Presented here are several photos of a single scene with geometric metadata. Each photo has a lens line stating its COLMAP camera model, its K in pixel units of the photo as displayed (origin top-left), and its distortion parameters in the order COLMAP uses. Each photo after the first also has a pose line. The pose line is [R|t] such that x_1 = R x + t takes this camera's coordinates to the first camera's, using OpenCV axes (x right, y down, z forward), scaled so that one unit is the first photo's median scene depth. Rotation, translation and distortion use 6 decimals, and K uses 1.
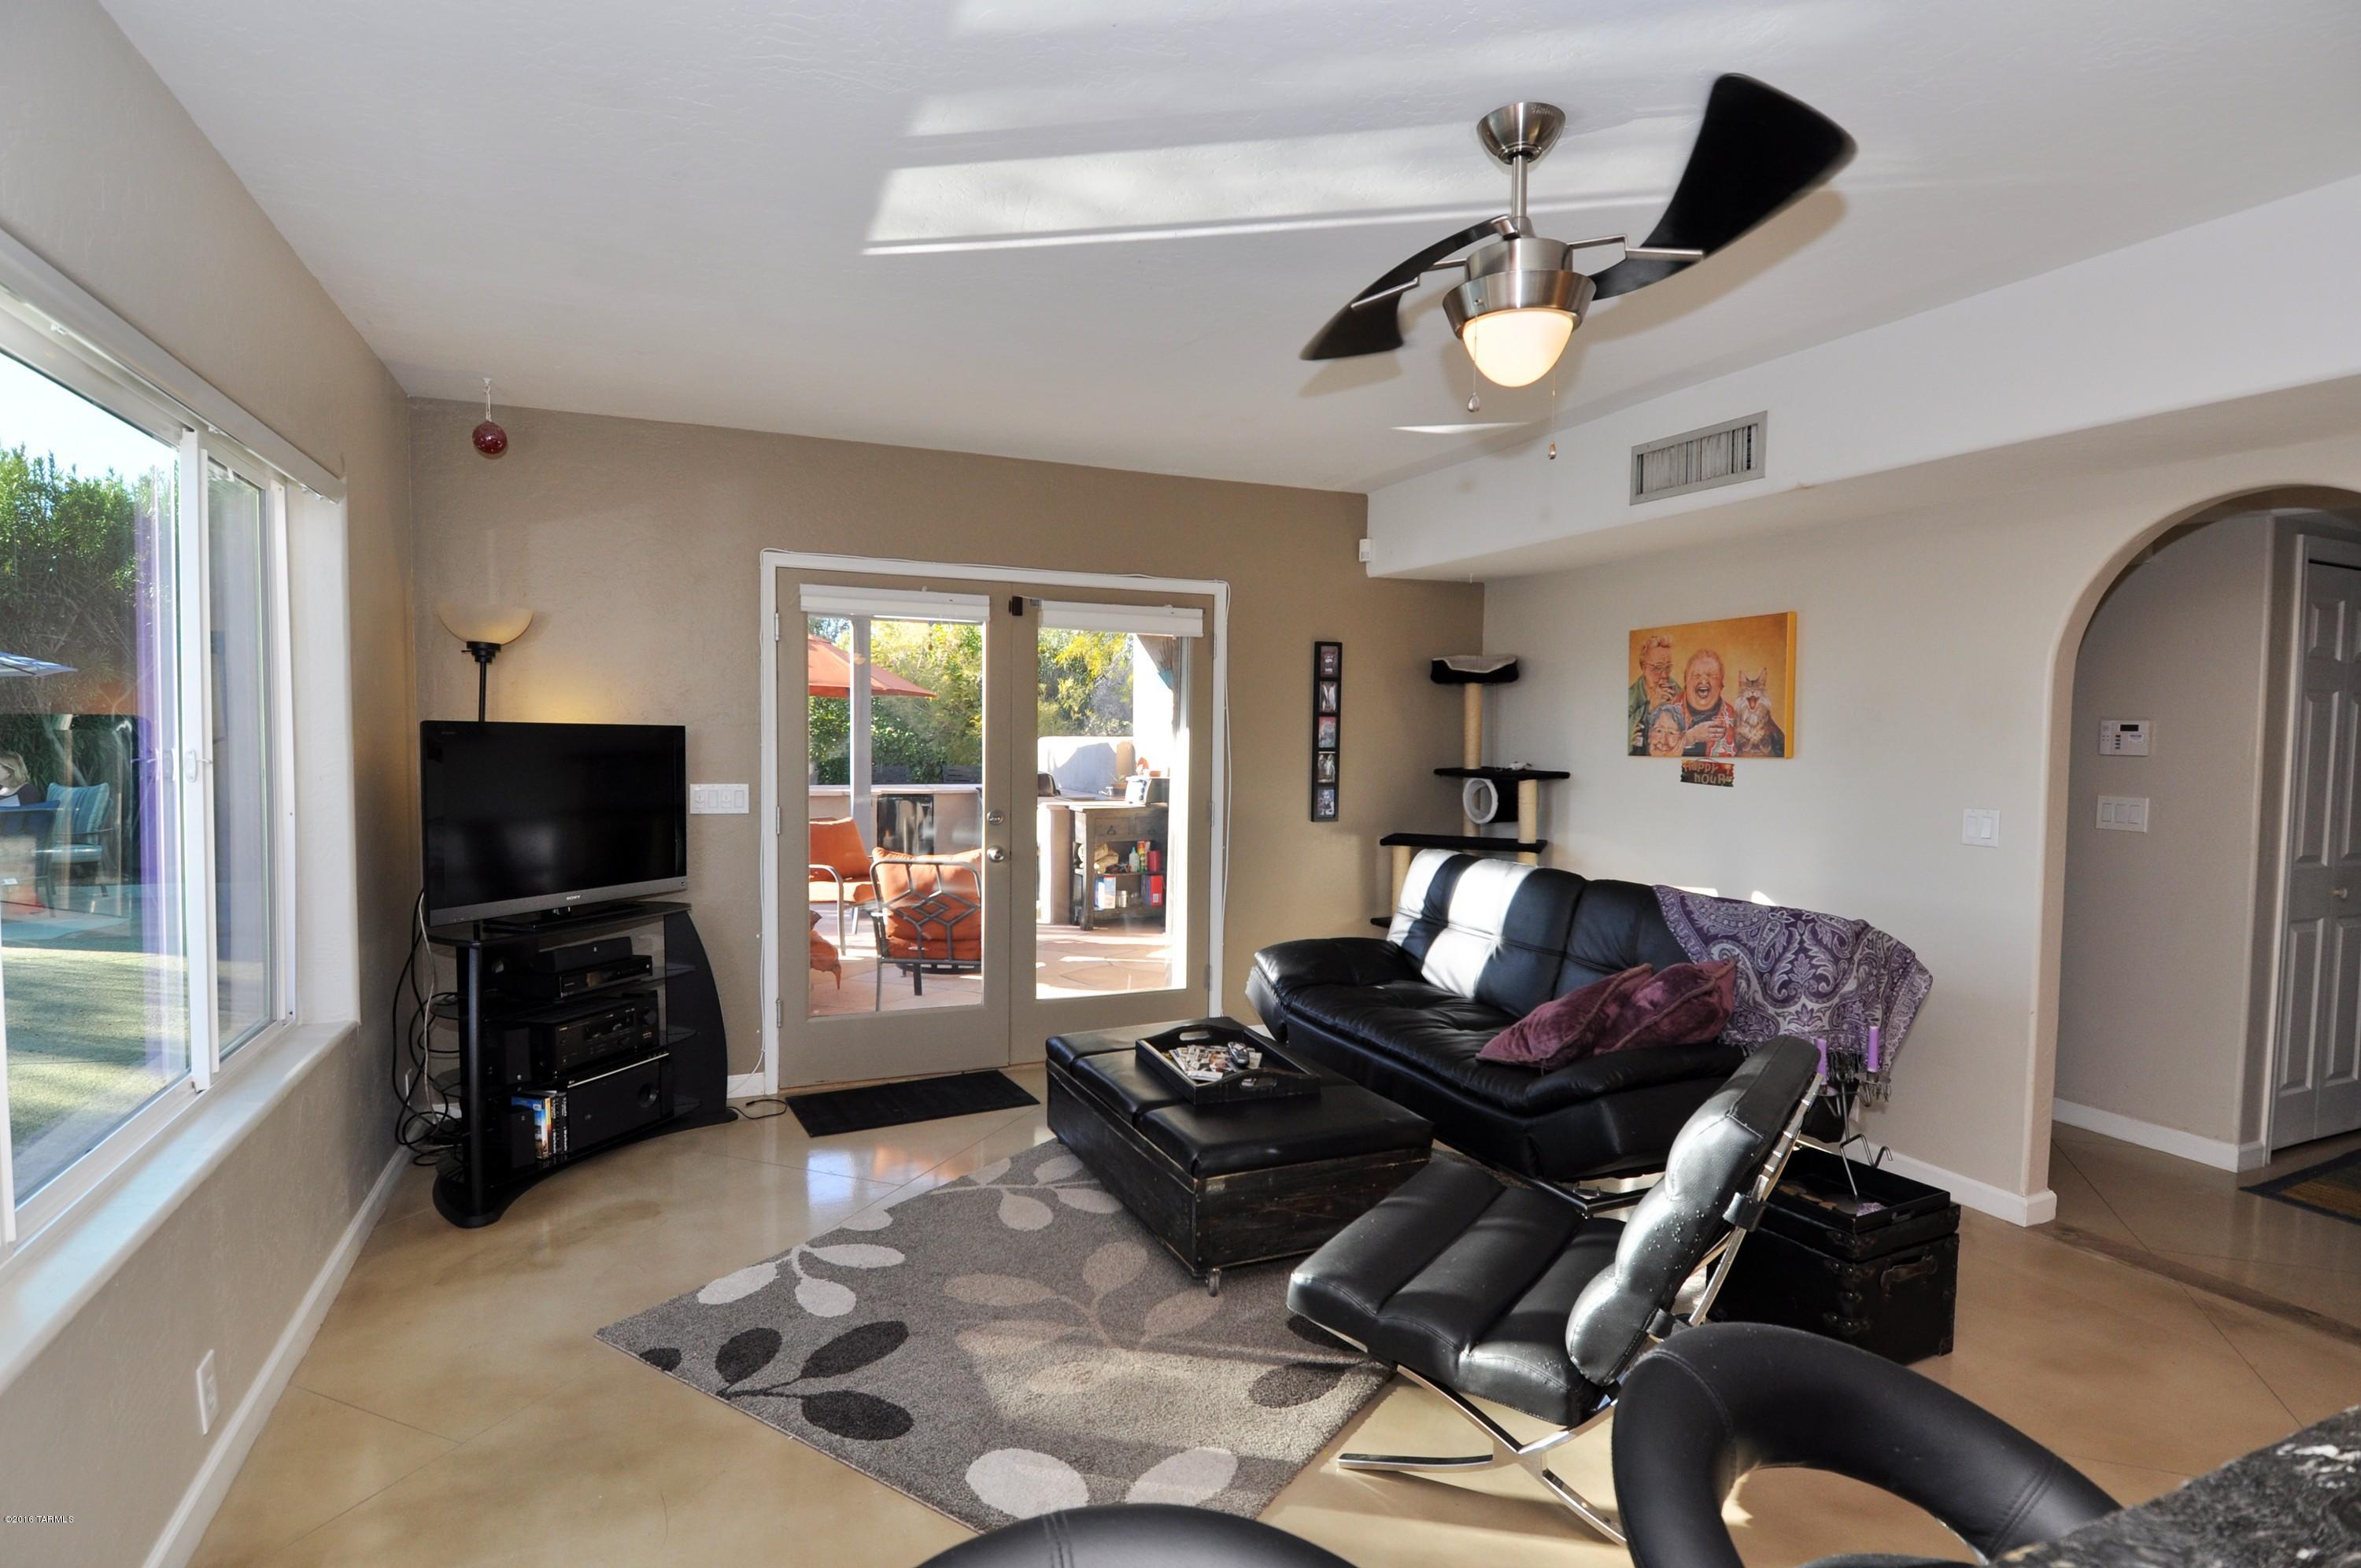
lens RADIAL K [[1228.4, 0, 1180.5], [0, 1228.4, 784.0], [0, 0, 1]] dist [0.046969, -0.000239]
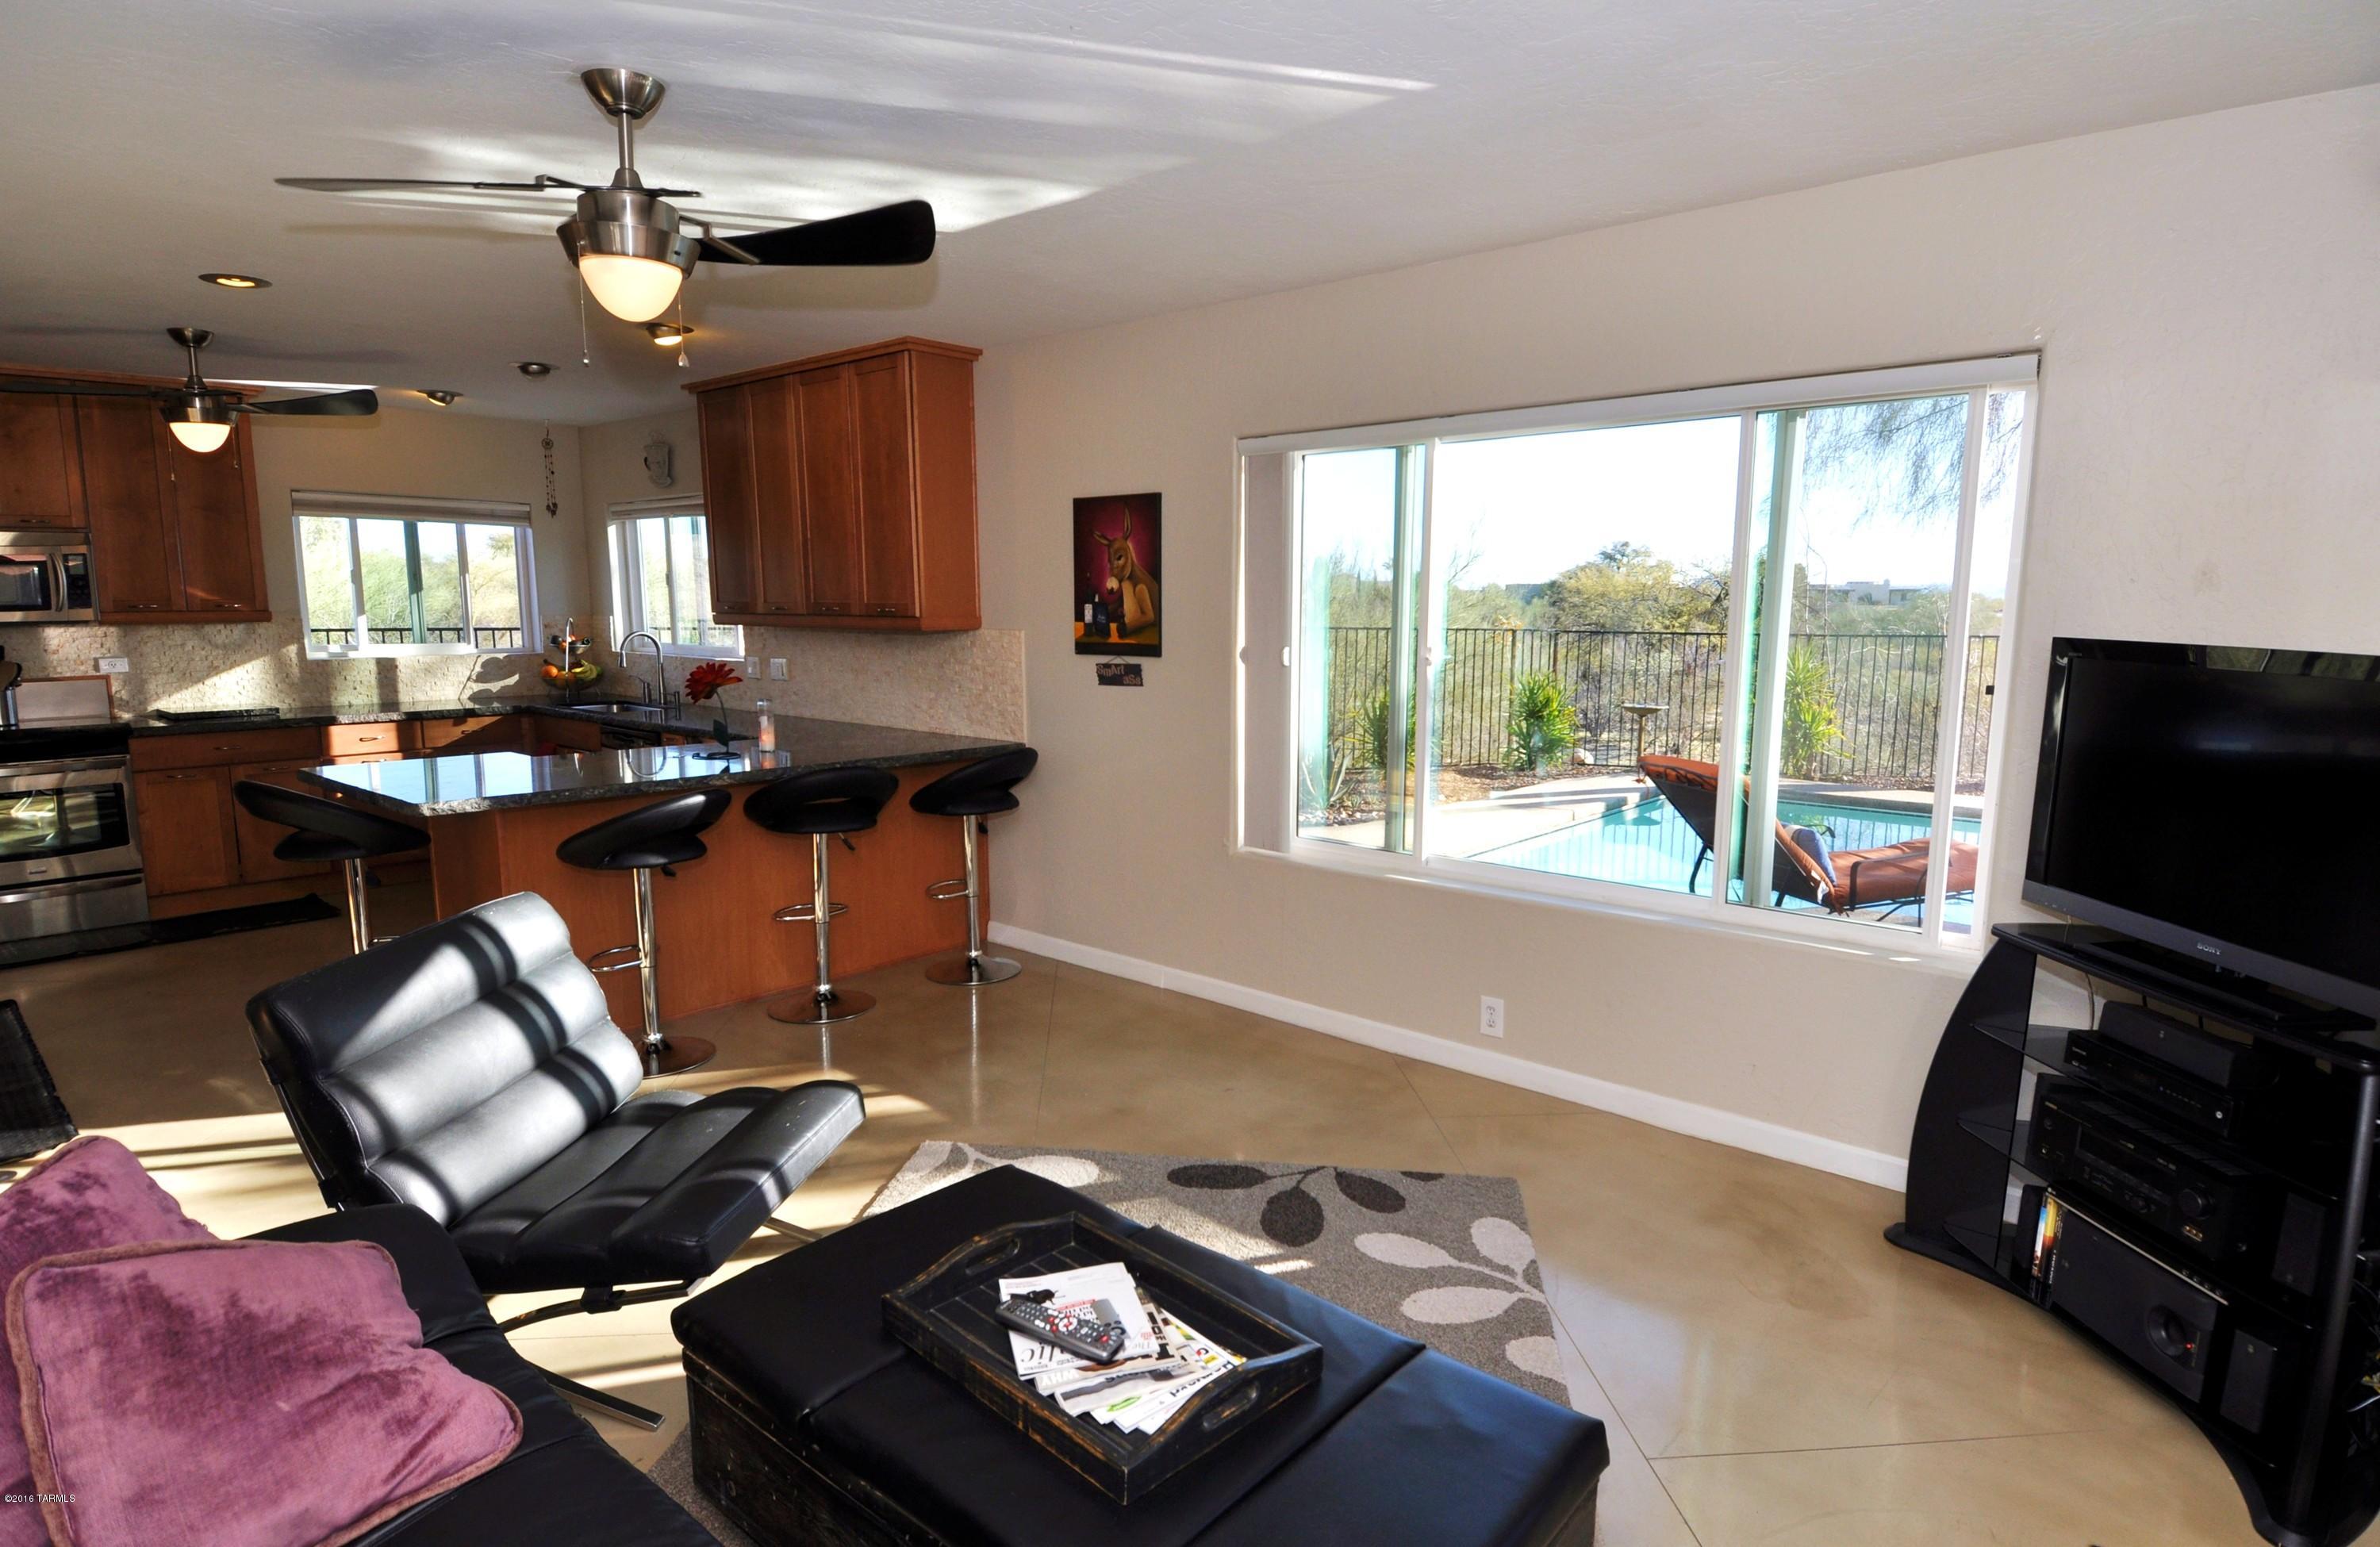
lens RADIAL K [[1268.6, 0, 1190.0], [0, 1268.6, 773.5], [0, 0, 1]] dist [-0.003954, -0.001776]
pose [[-0.902286, 0.047458, -0.428518, 0.160452], [-0.028567, 0.985158, 0.169256, -0.062654], [0.430190, 0.164959, -0.887539, 1.108639]]
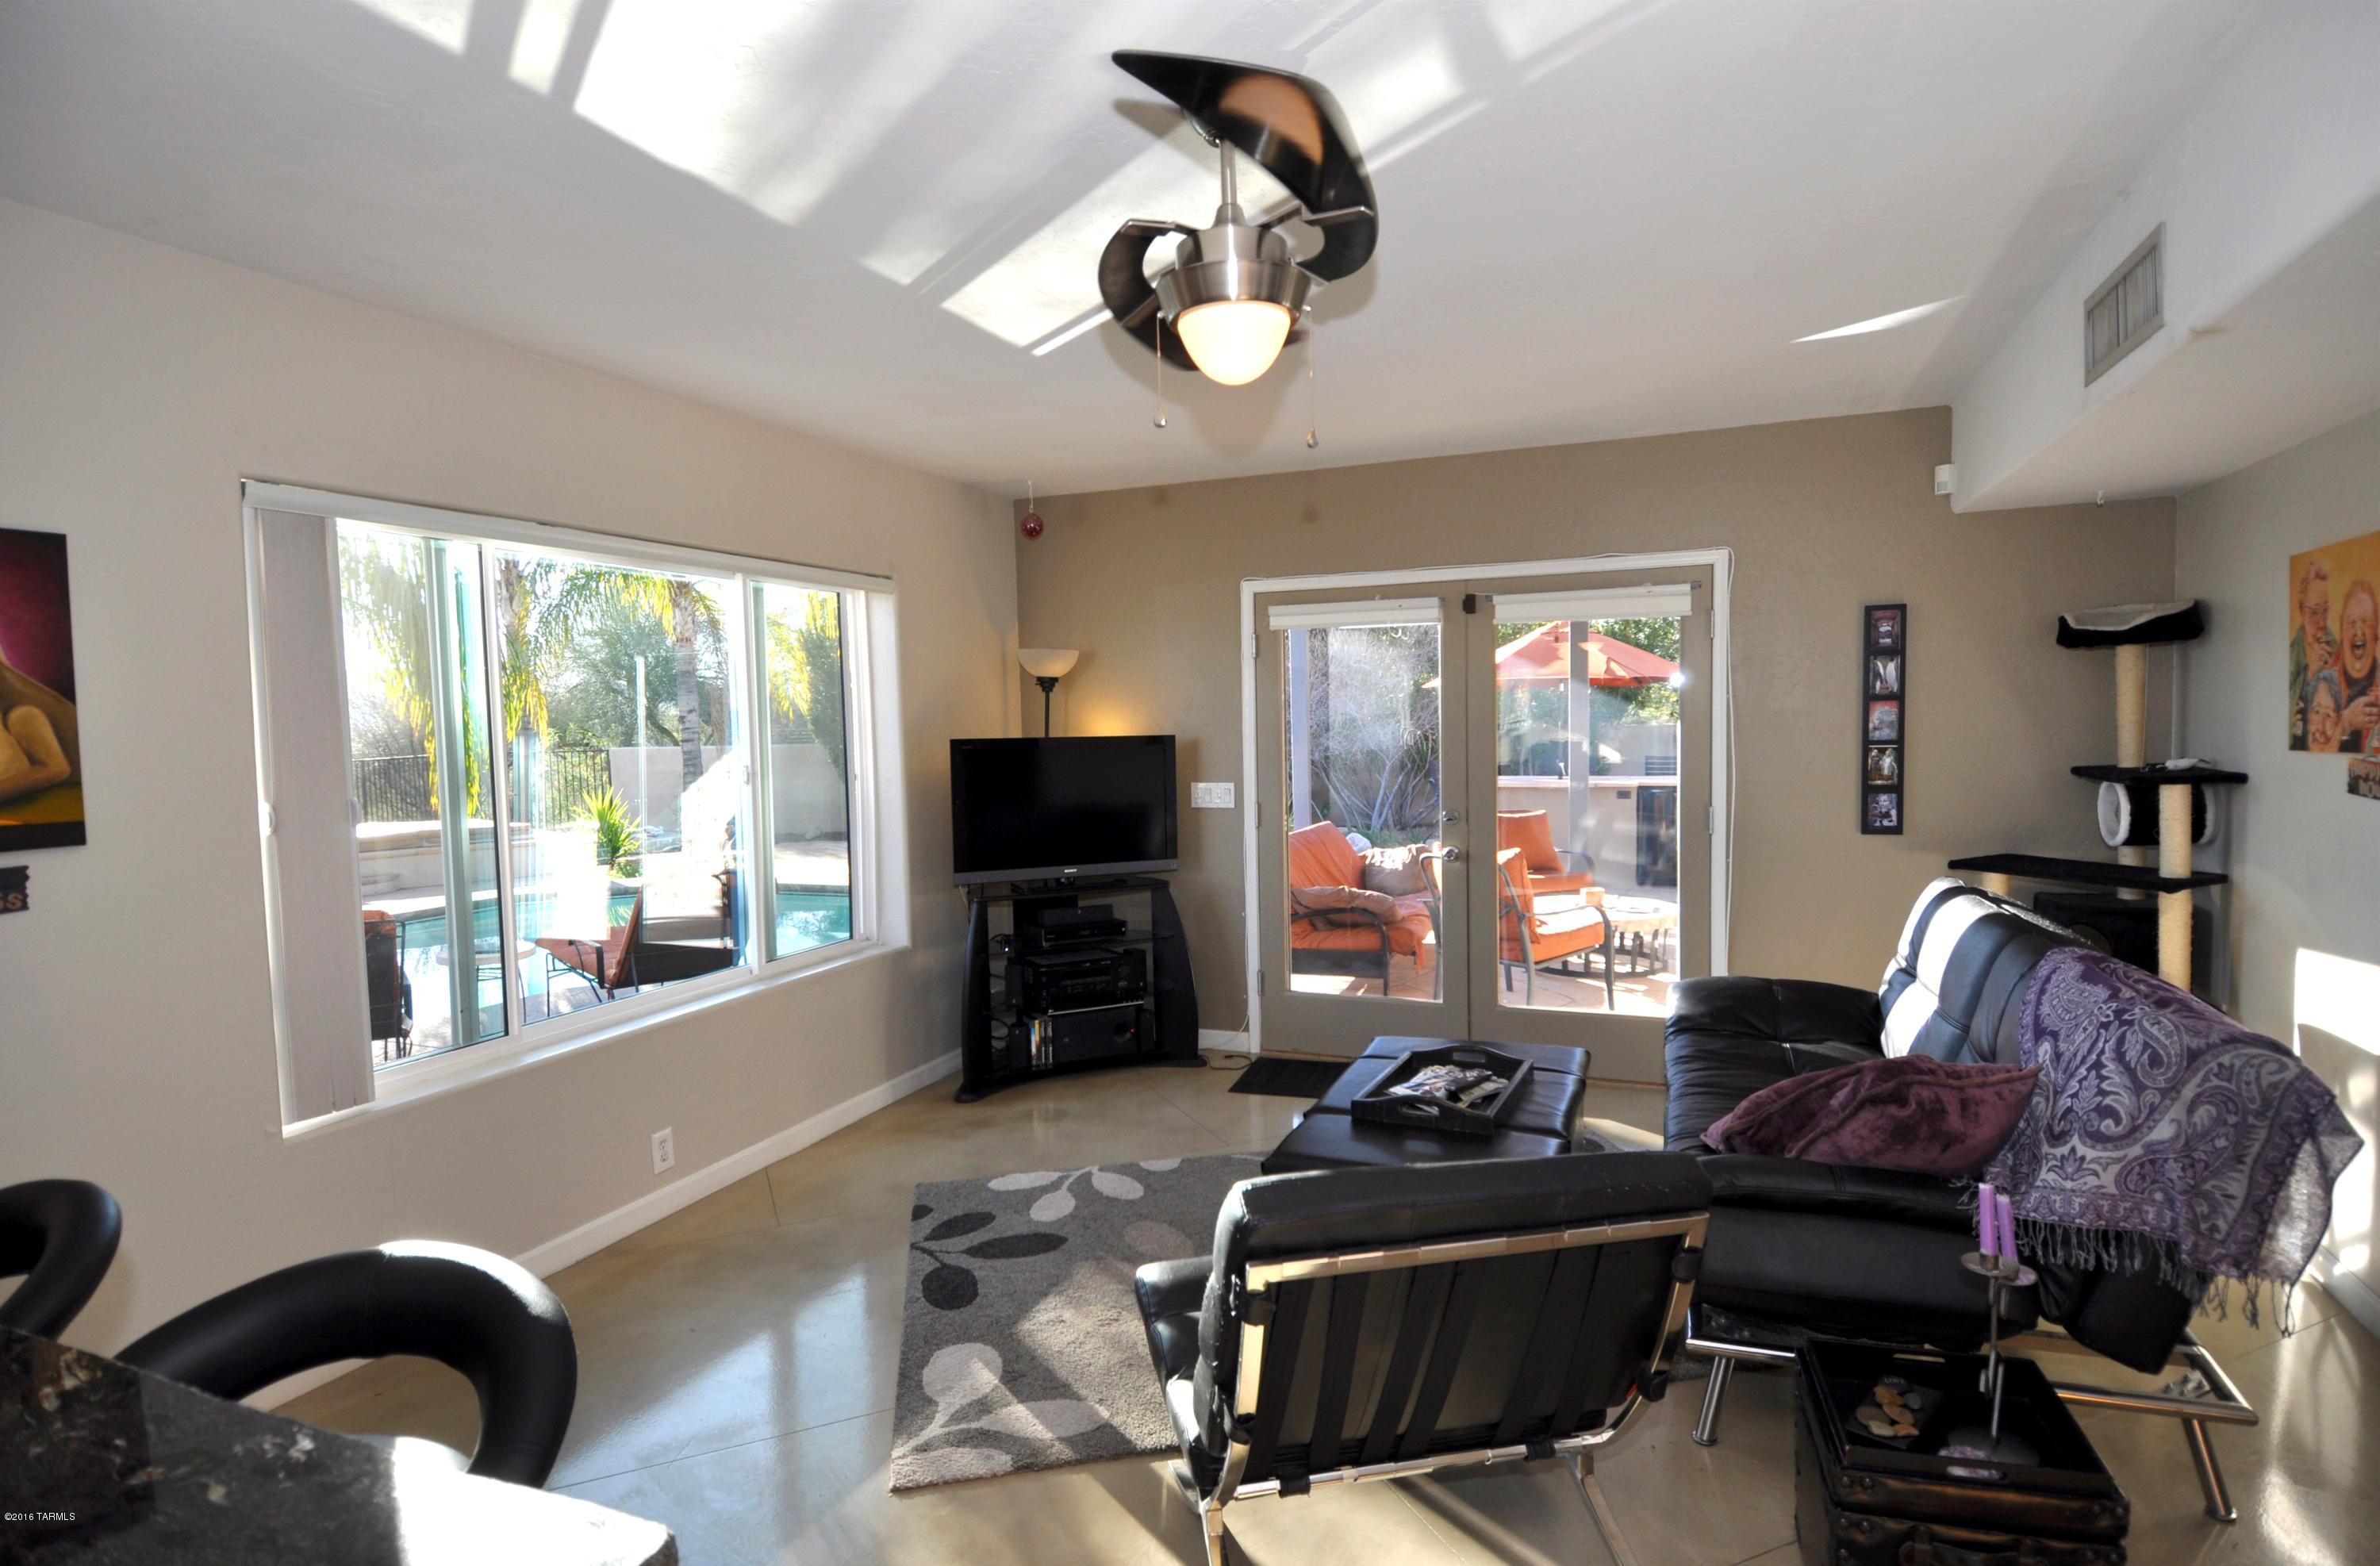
lens RADIAL K [[1232.3, 0, 1190.0], [0, 1232.3, 783.0], [0, 0, 1]] dist [0.068083, -0.061898]
pose [[0.711040, 0.009358, -0.703089, 0.434793], [-0.000021, 0.999912, 0.013288, -0.015264], [0.703151, -0.009433, 0.710978, 0.144094]]
